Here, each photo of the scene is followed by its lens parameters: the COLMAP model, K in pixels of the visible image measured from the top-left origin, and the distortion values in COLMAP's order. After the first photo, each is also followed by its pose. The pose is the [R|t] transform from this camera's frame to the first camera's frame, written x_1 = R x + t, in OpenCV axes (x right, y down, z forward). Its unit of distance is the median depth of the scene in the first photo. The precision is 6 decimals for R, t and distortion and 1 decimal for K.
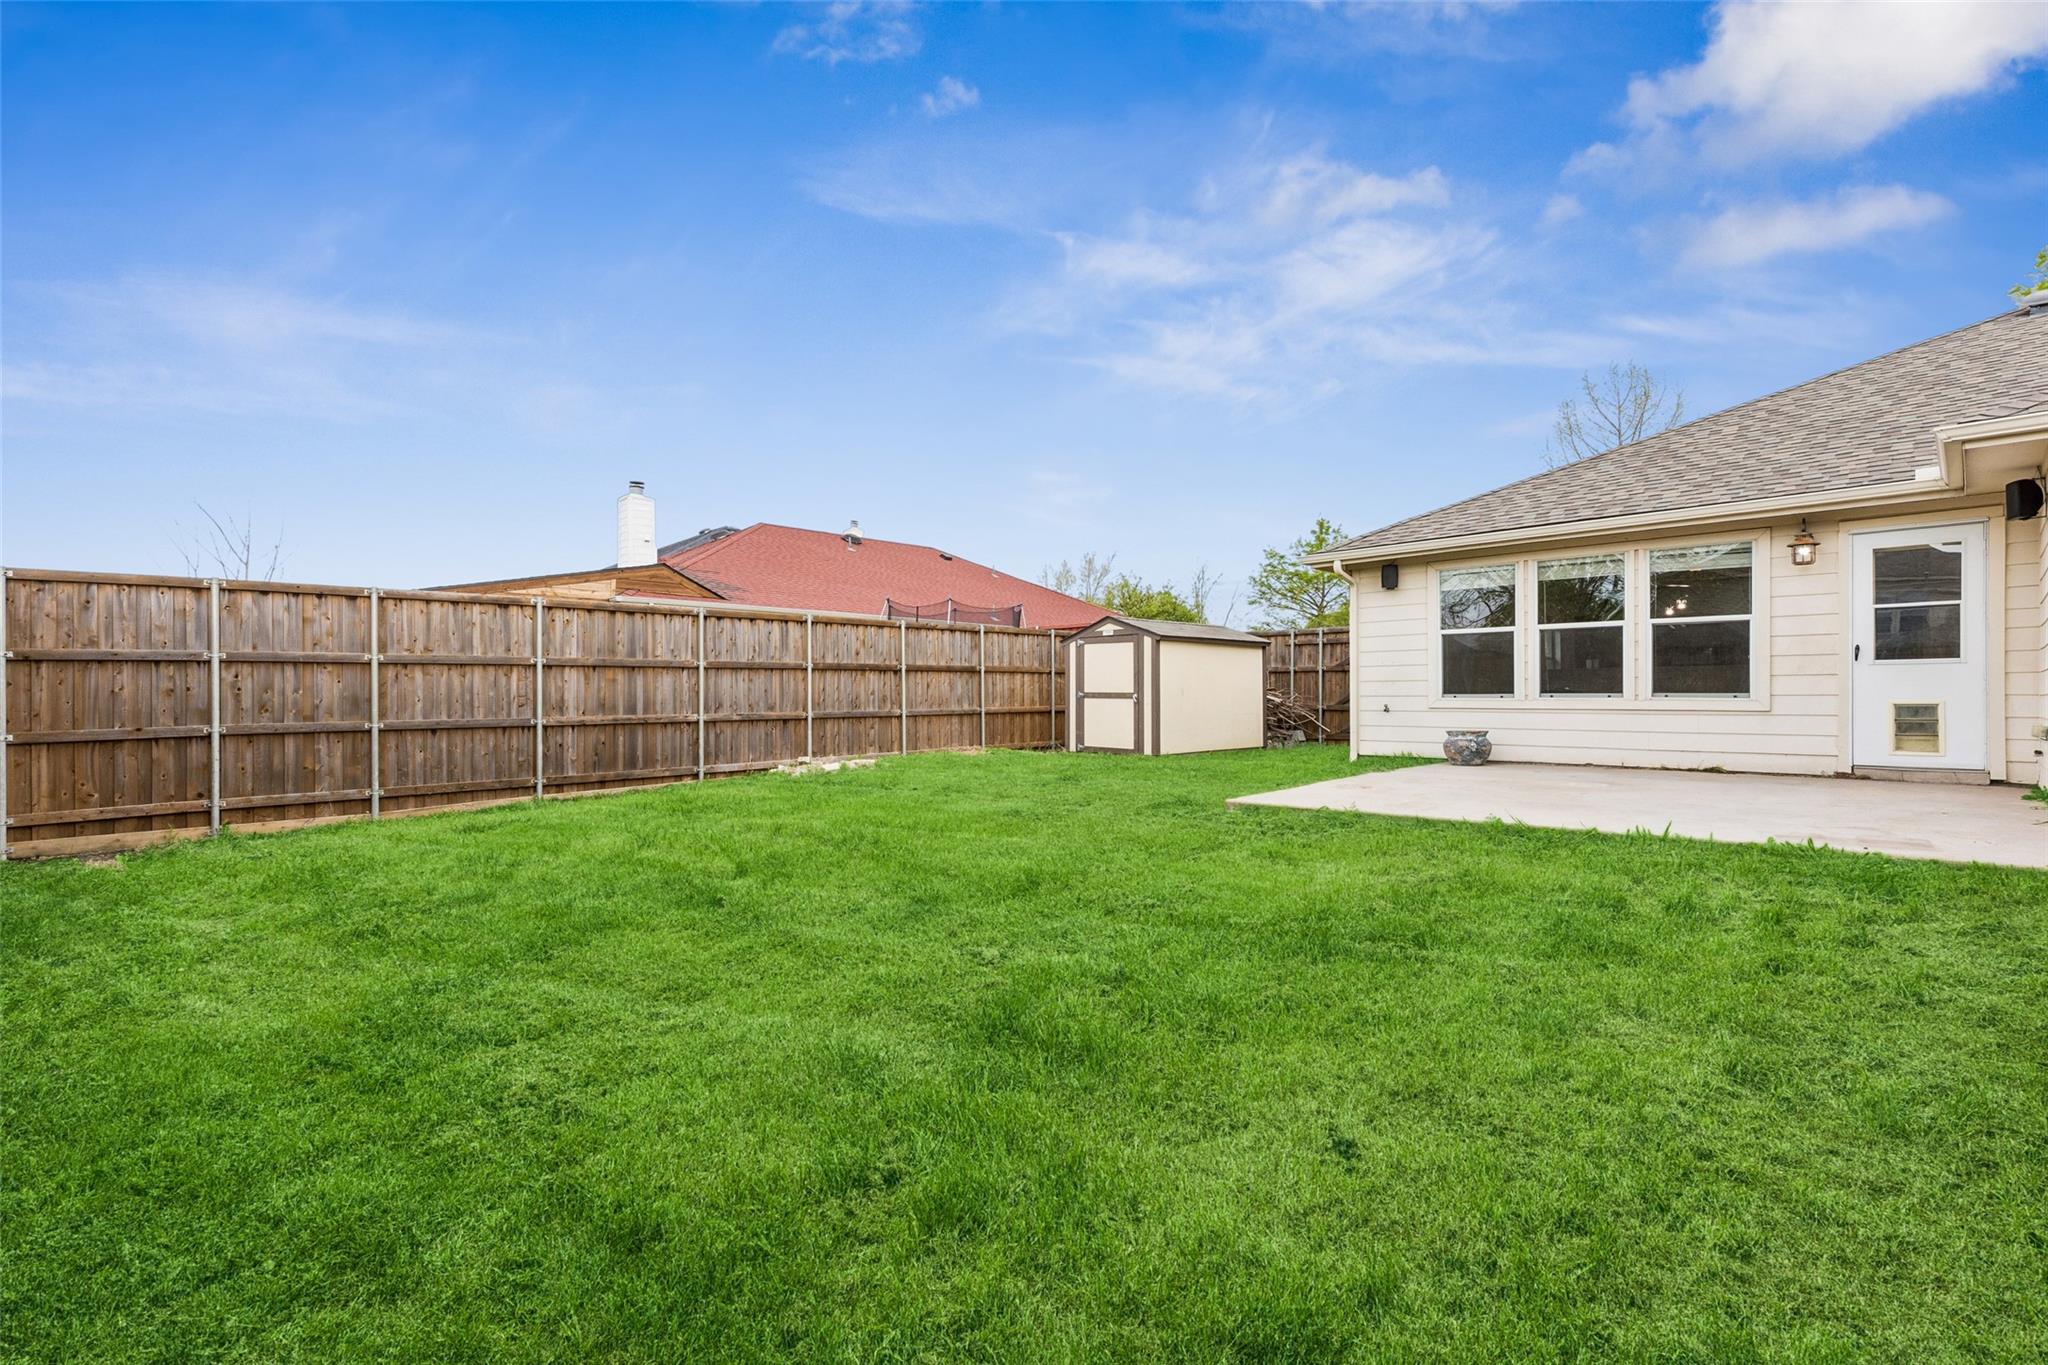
lens RADIAL K [[925.8, 0, 1017.6], [0, 925.8, 693.0], [0, 0, 1]] dist [0.011404, -0.001945]
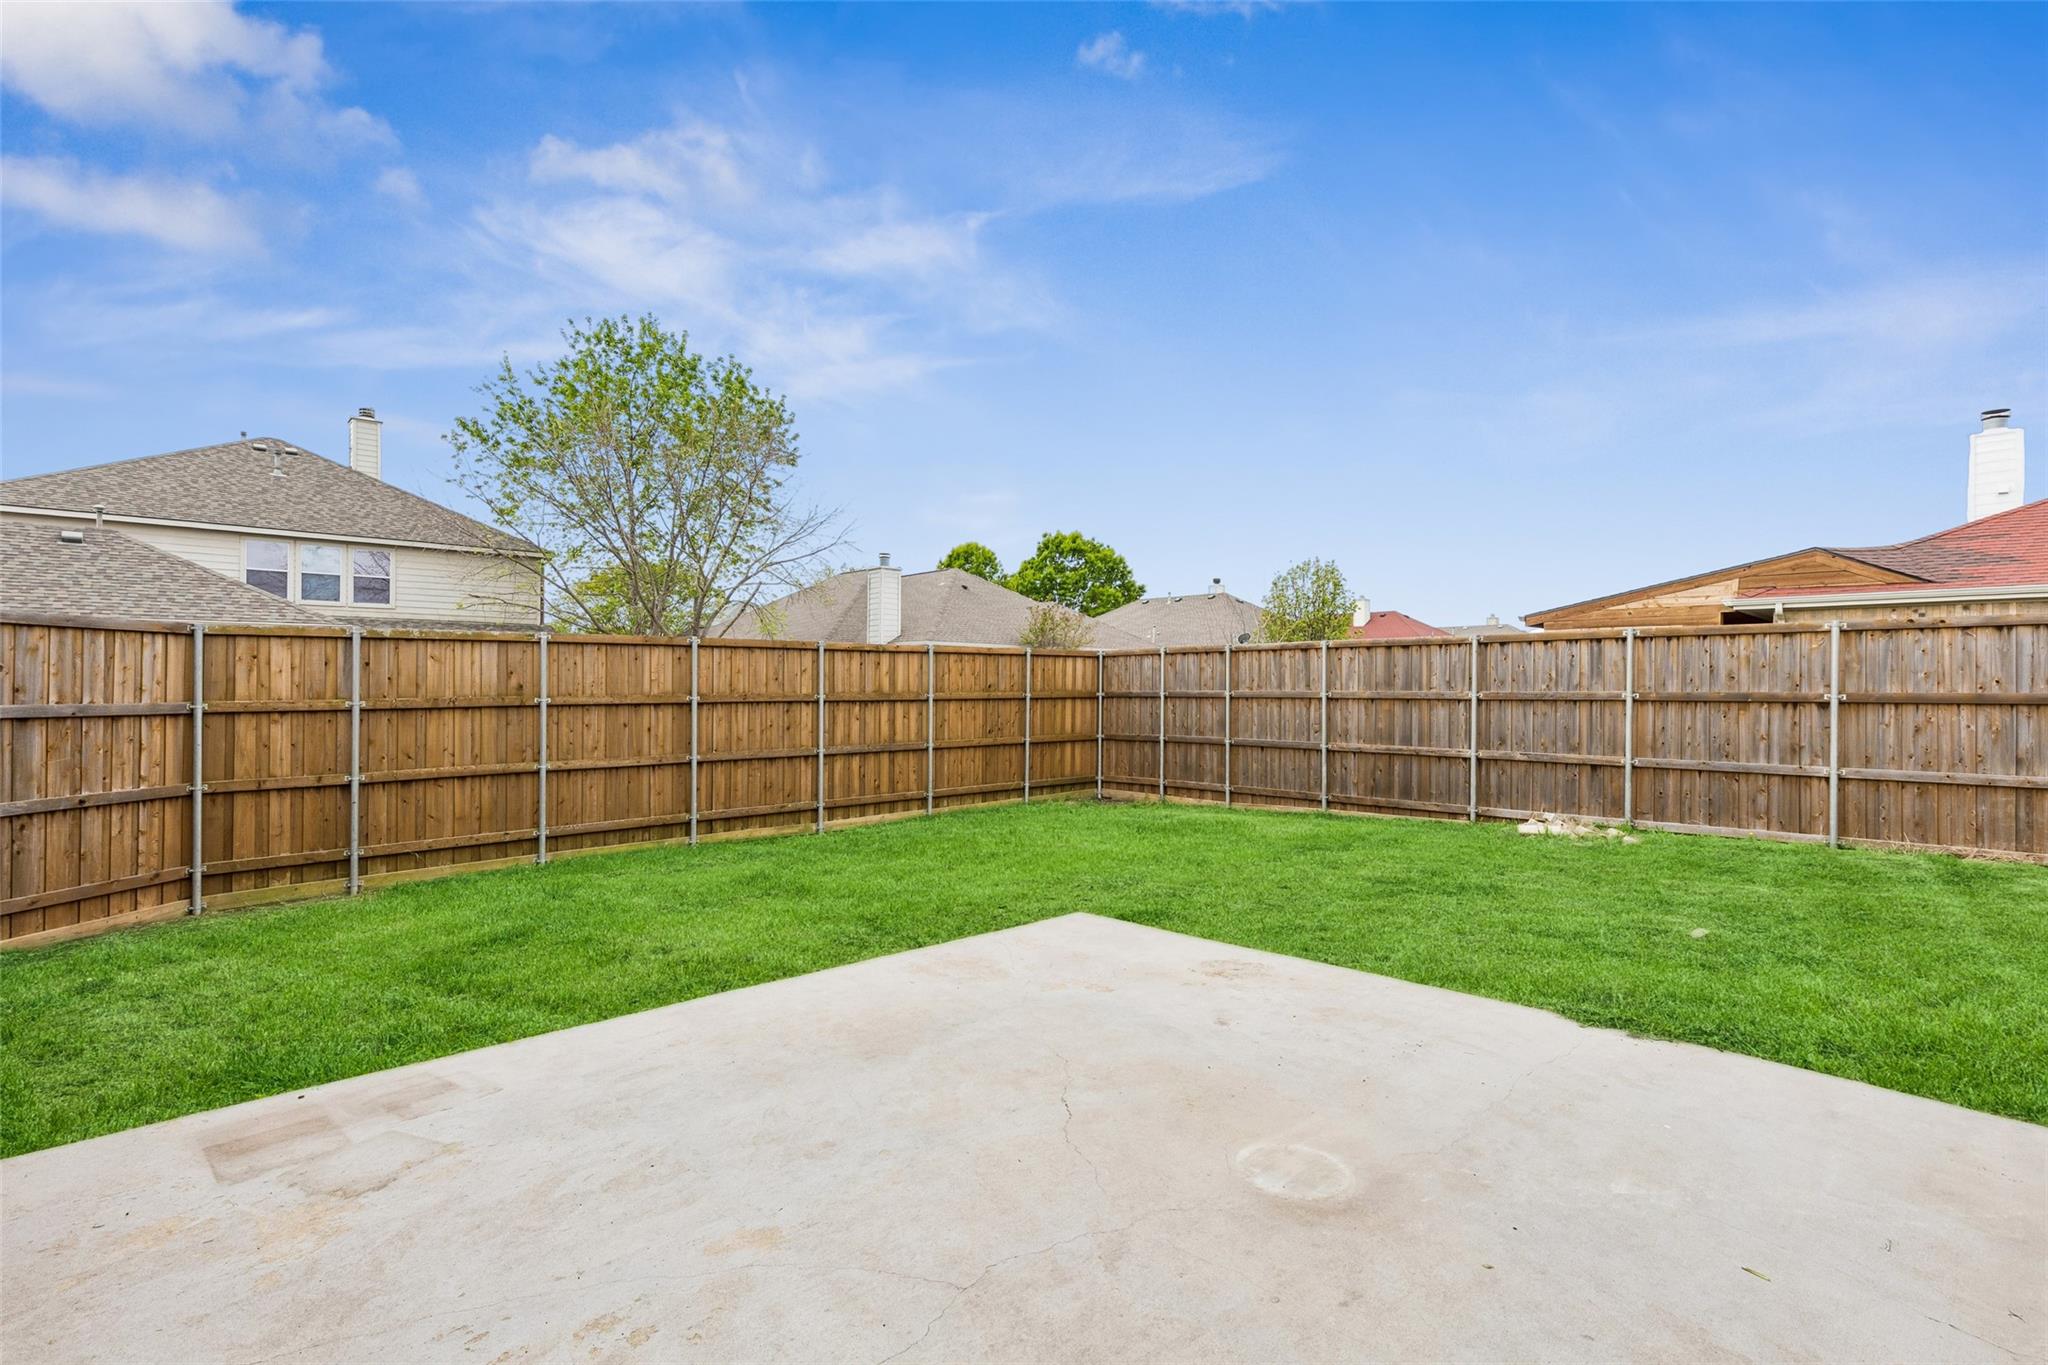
lens RADIAL K [[925.8, 0, 1011.5], [0, 925.8, 679.4], [0, 0, 1]] dist [0.011404, -0.001945]
pose [[-0.023630, -0.003656, -0.999714, 0.955591], [-0.002558, 0.999990, -0.003597, -0.069574], [0.999717, 0.002473, -0.023639, 0.901027]]
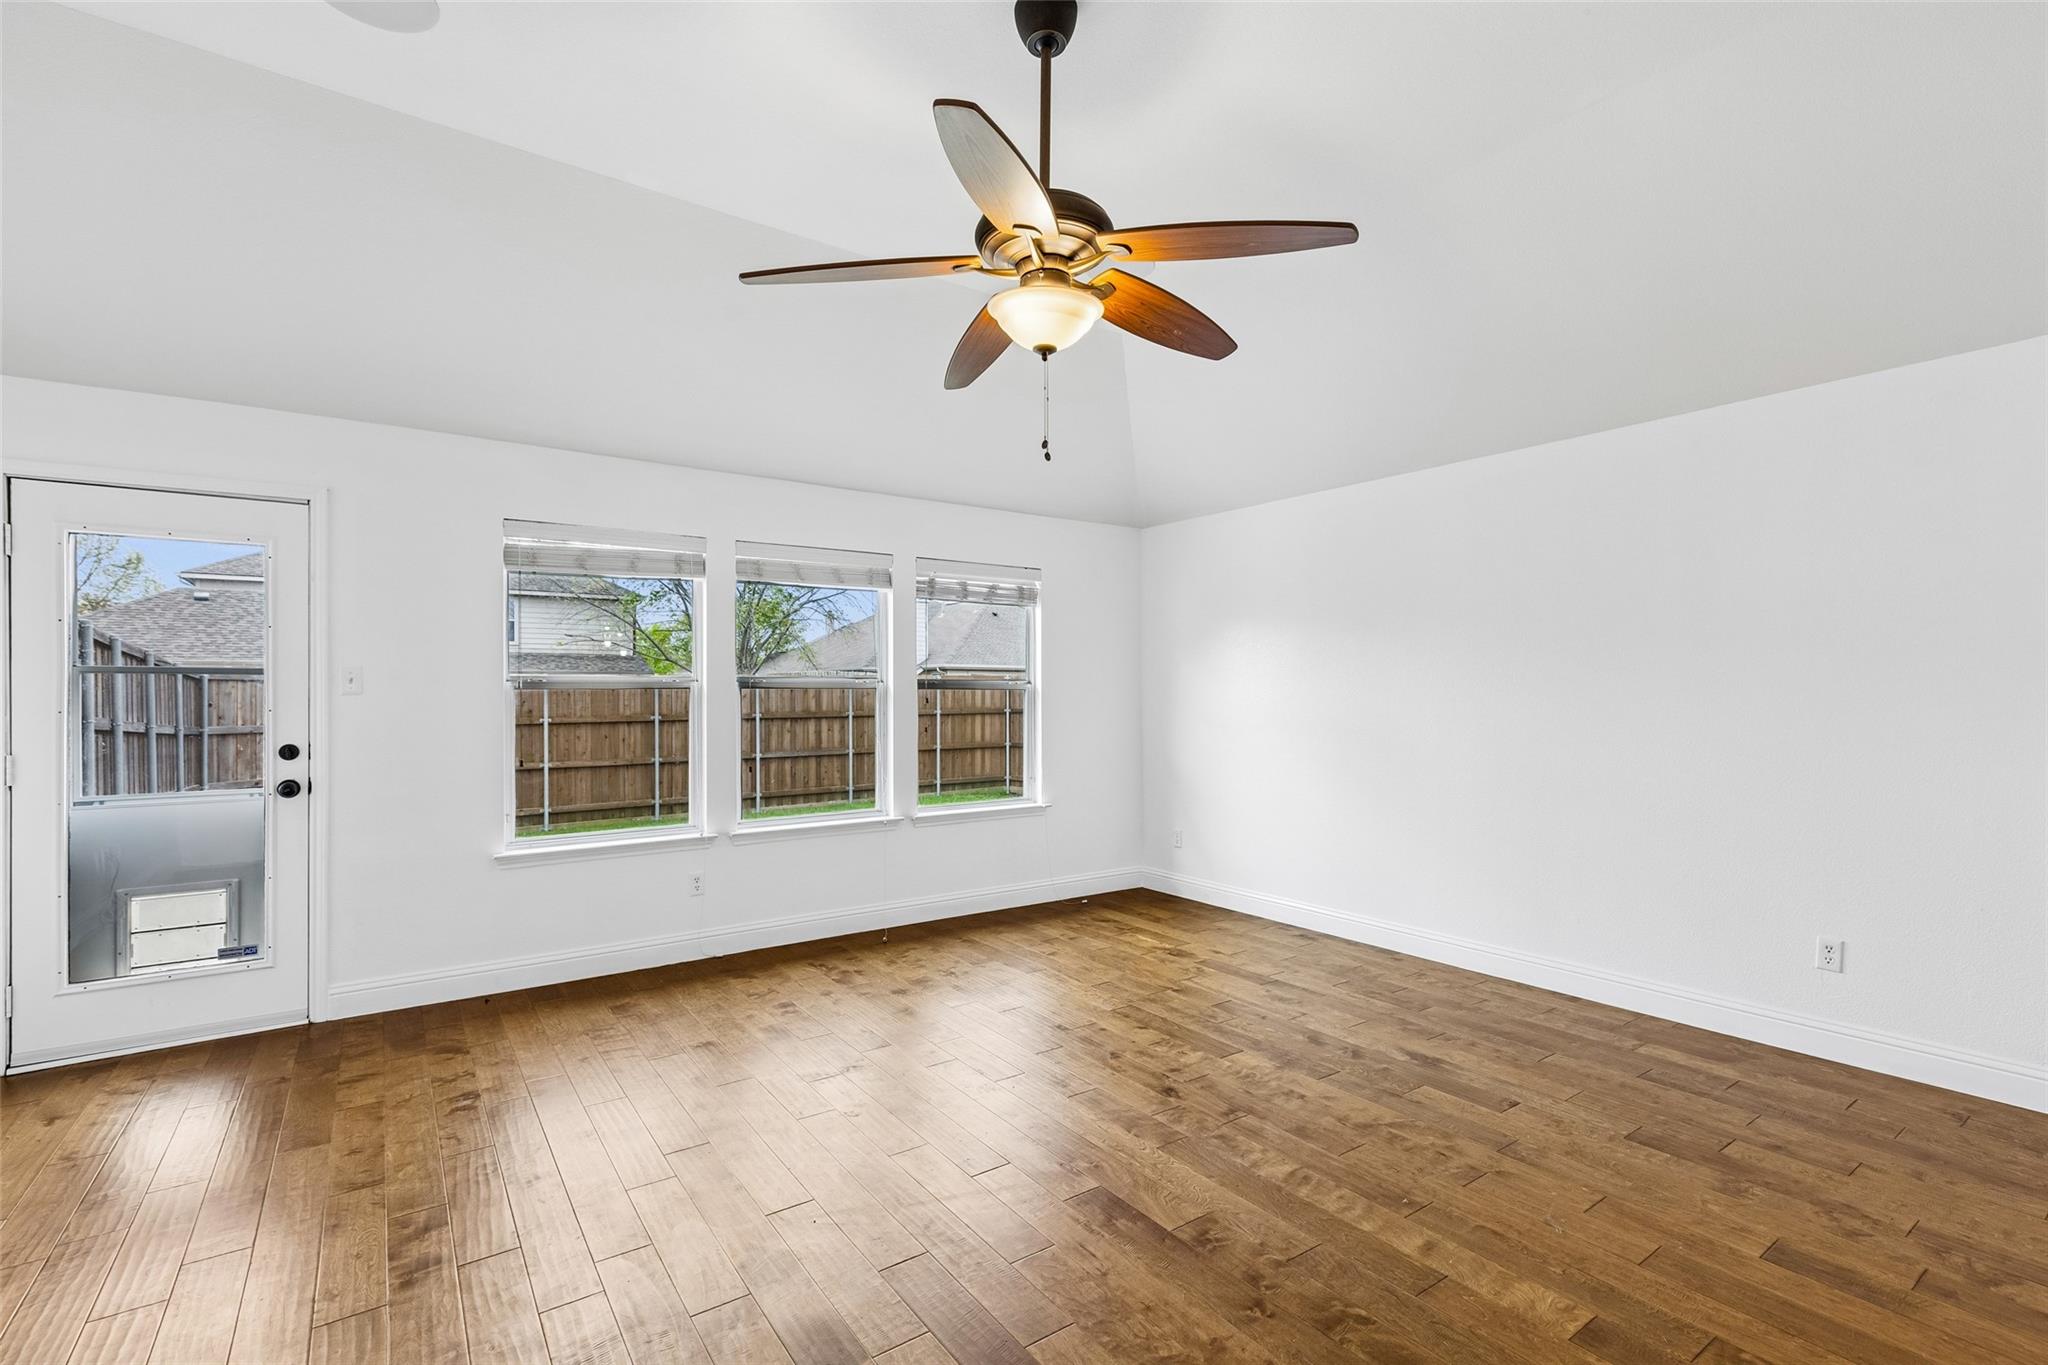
lens RADIAL K [[925.8, 0, 1034.6], [0, 925.8, 689.6], [0, 0, 1]] dist [0.011404, -0.001945]
pose [[-0.155783, -0.002788, -0.987787, 1.323295], [0.007763, 0.999962, -0.004047, -0.087160], [0.987761, -0.008299, -0.155755, 1.400534]]
